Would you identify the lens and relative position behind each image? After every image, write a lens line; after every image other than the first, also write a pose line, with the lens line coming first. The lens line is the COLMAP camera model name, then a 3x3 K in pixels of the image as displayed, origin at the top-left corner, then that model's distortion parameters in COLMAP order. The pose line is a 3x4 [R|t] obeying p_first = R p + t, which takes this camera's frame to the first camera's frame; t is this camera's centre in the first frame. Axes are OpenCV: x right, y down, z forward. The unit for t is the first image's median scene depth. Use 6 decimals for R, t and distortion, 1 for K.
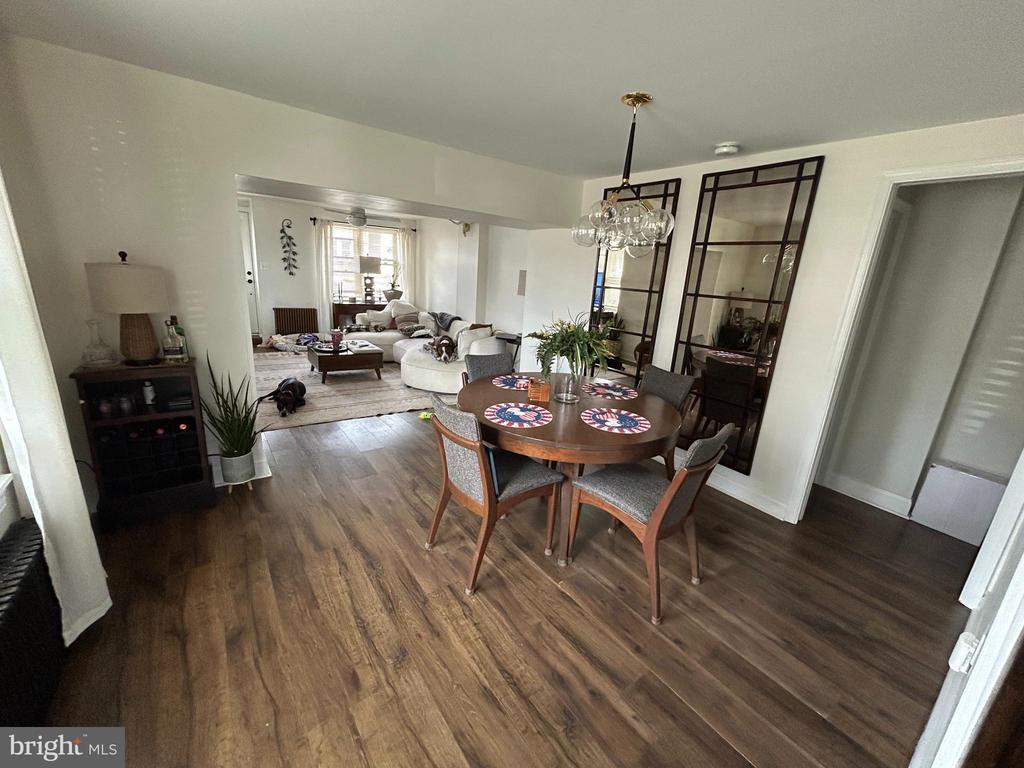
lens RADIAL K [[411.9, 0, 516.1], [0, 411.9, 382.3], [0, 0, 1]] dist [-0.000780, -0.000026]
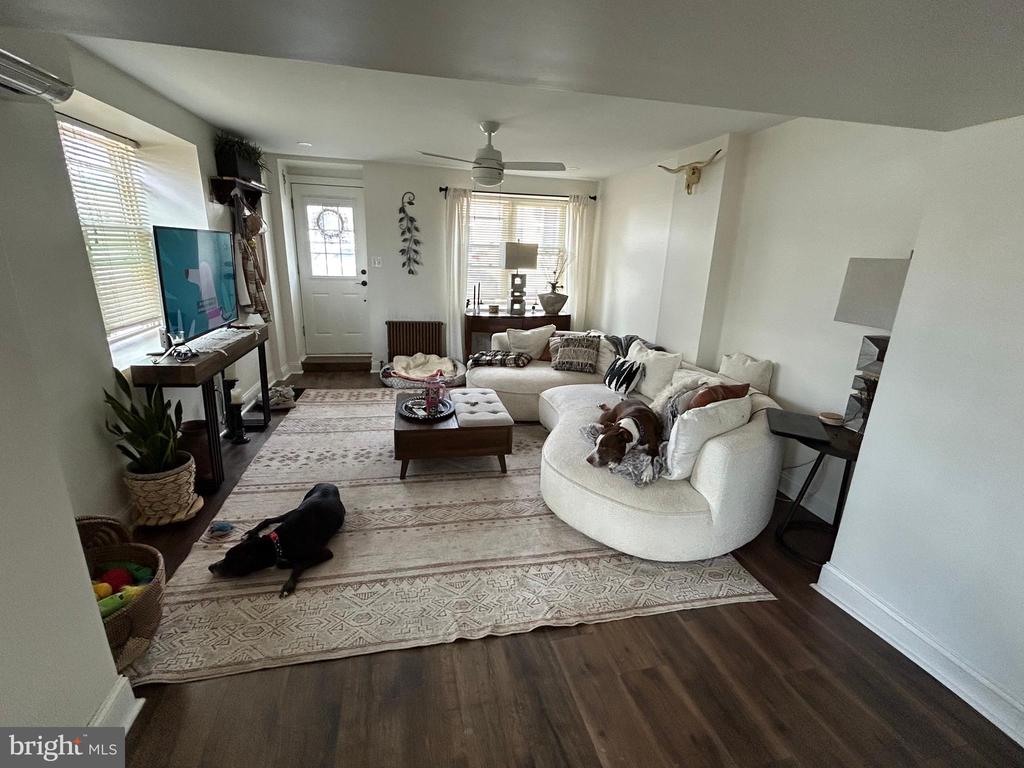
lens RADIAL K [[467.3, 0, 514.3], [0, 467.3, 388.7], [0, 0, 1]] dist [0.002194, 0.000015]
pose [[0.923182, 0.079634, -0.376022, -0.077813], [-0.077136, 0.996784, 0.021721, -0.099904], [0.376543, 0.008952, 0.926356, 0.343275]]
